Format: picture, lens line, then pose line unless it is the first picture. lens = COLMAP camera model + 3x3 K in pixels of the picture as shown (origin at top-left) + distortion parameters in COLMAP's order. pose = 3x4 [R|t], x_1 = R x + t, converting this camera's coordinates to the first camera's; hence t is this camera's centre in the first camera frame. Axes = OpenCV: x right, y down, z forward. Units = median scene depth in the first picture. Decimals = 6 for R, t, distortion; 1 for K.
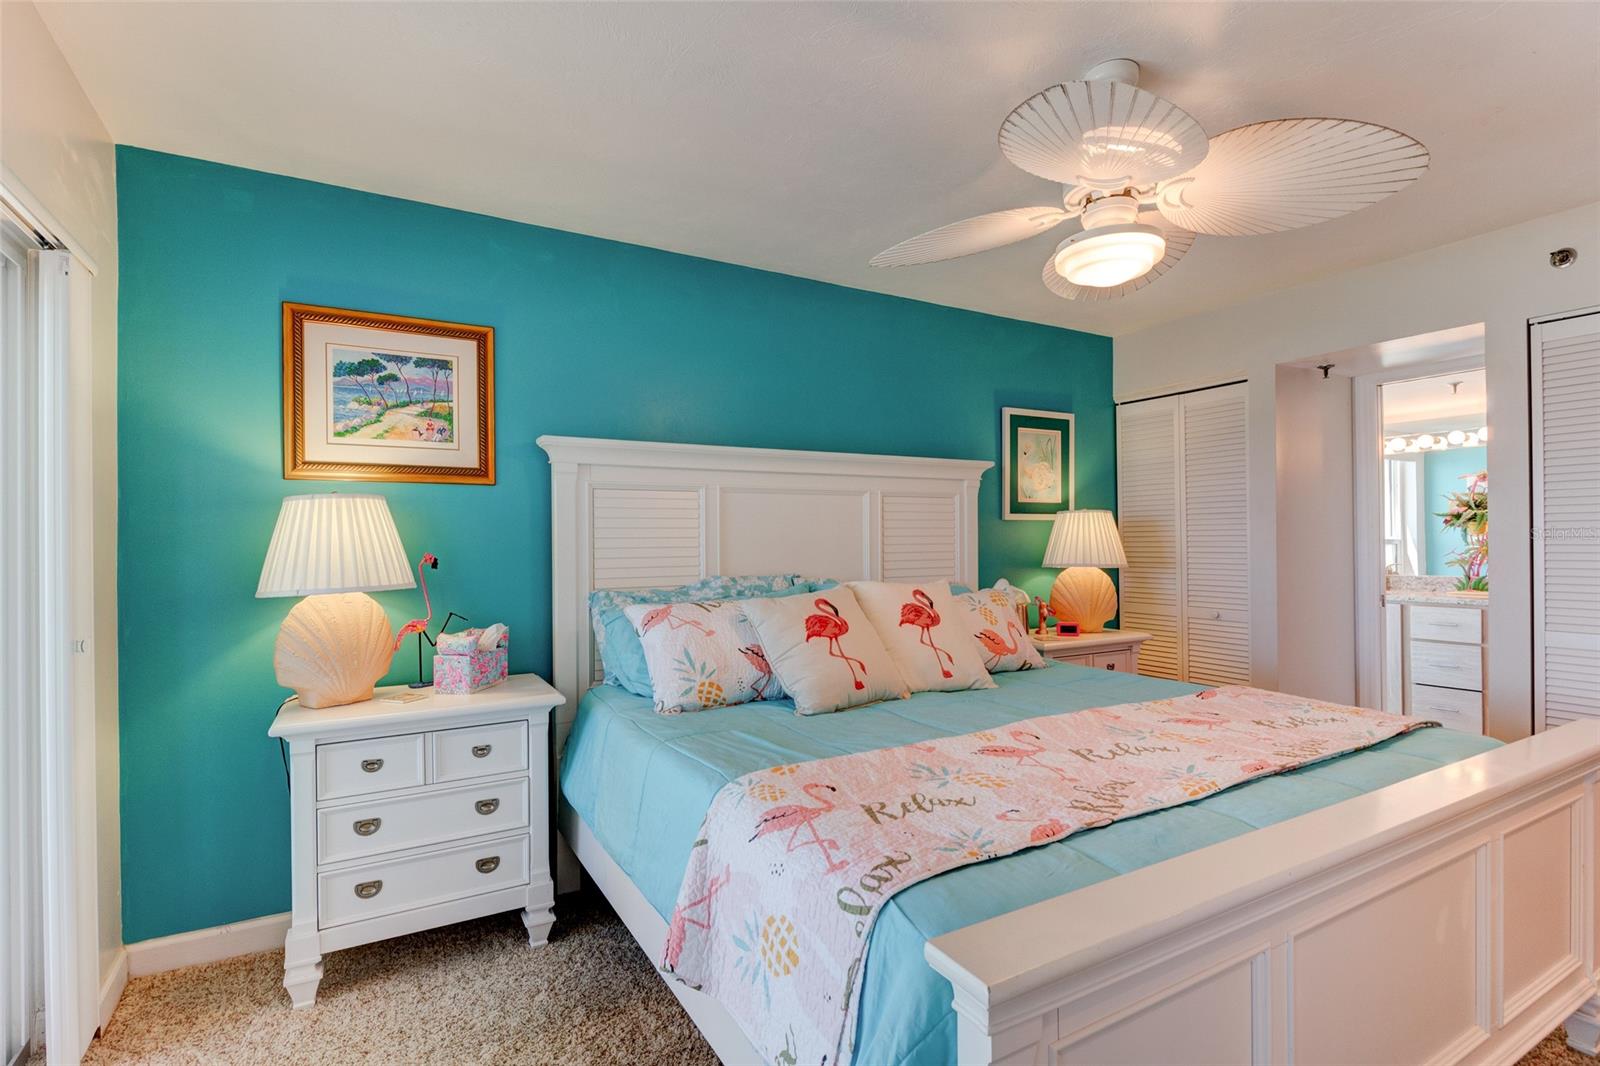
lens RADIAL K [[756.5, 0, 794.7], [0, 756.5, 536.3], [0, 0, 1]] dist [-0.014950, -0.001769]
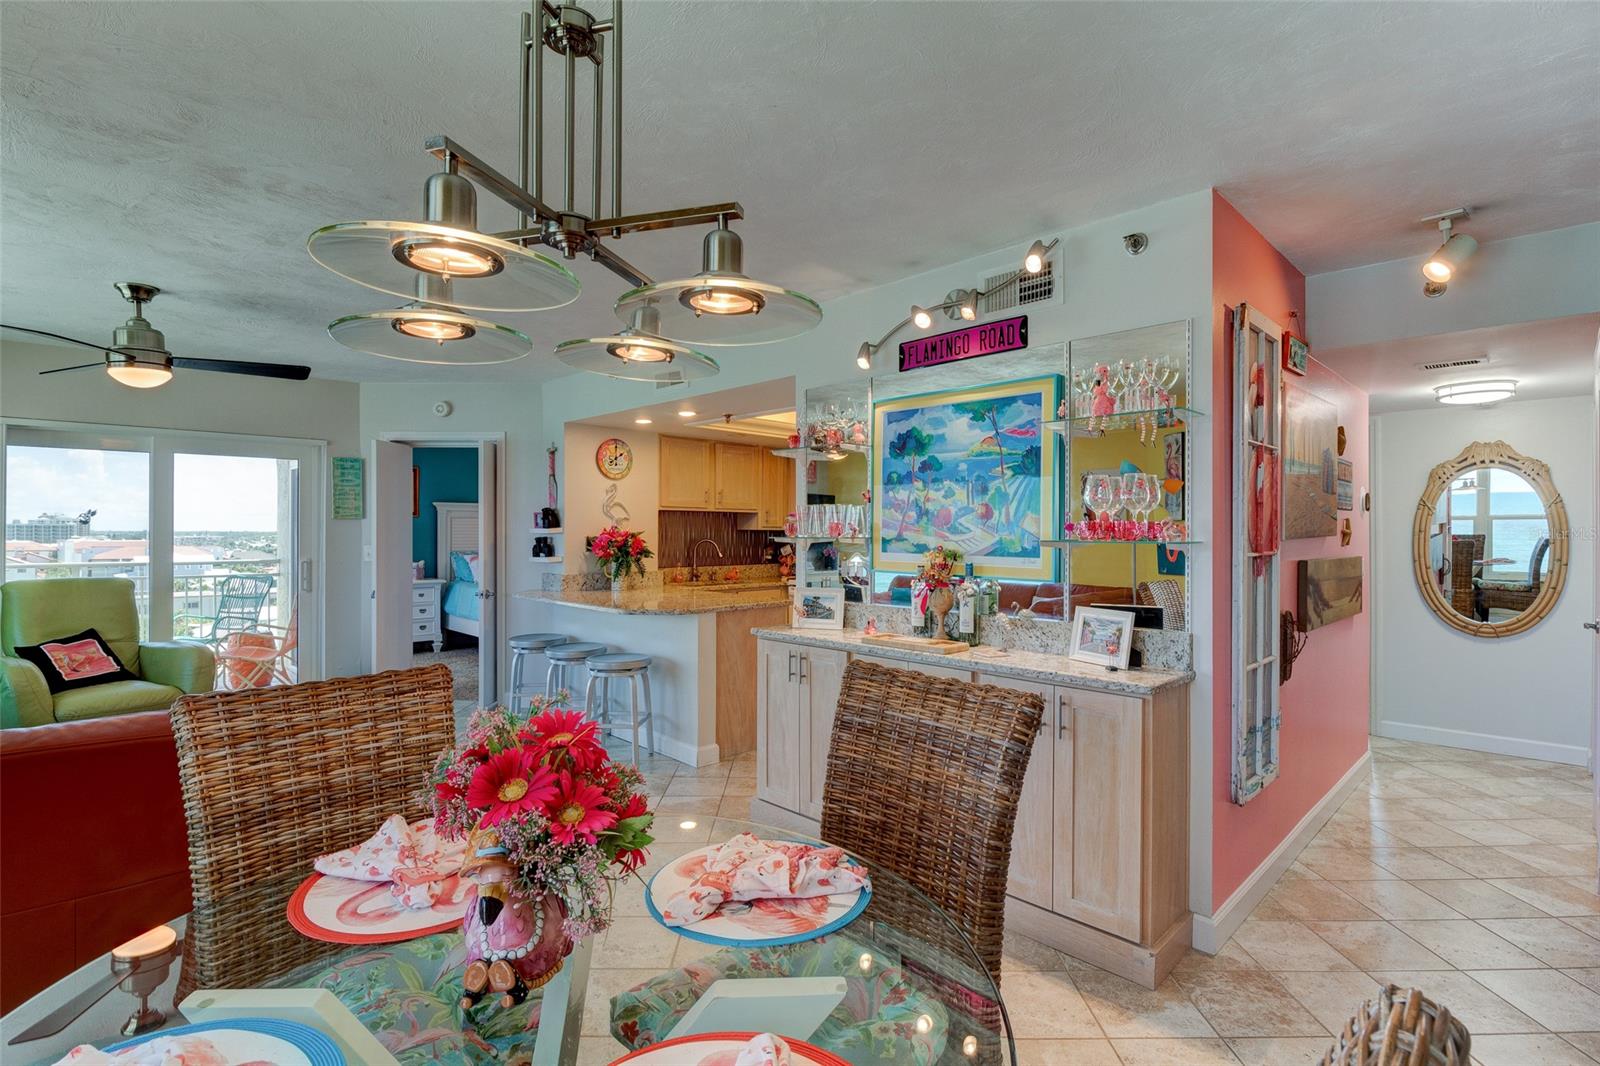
lens RADIAL K [[756.5, 0, 786.8], [0, 756.5, 533.8], [0, 0, 1]] dist [-0.014950, -0.001769]
pose [[0.968524, 0.009700, 0.248733, 0.335659], [-0.009971, 0.999950, -0.000173, -0.016218], [-0.248722, -0.002312, 0.968572, -2.655154]]
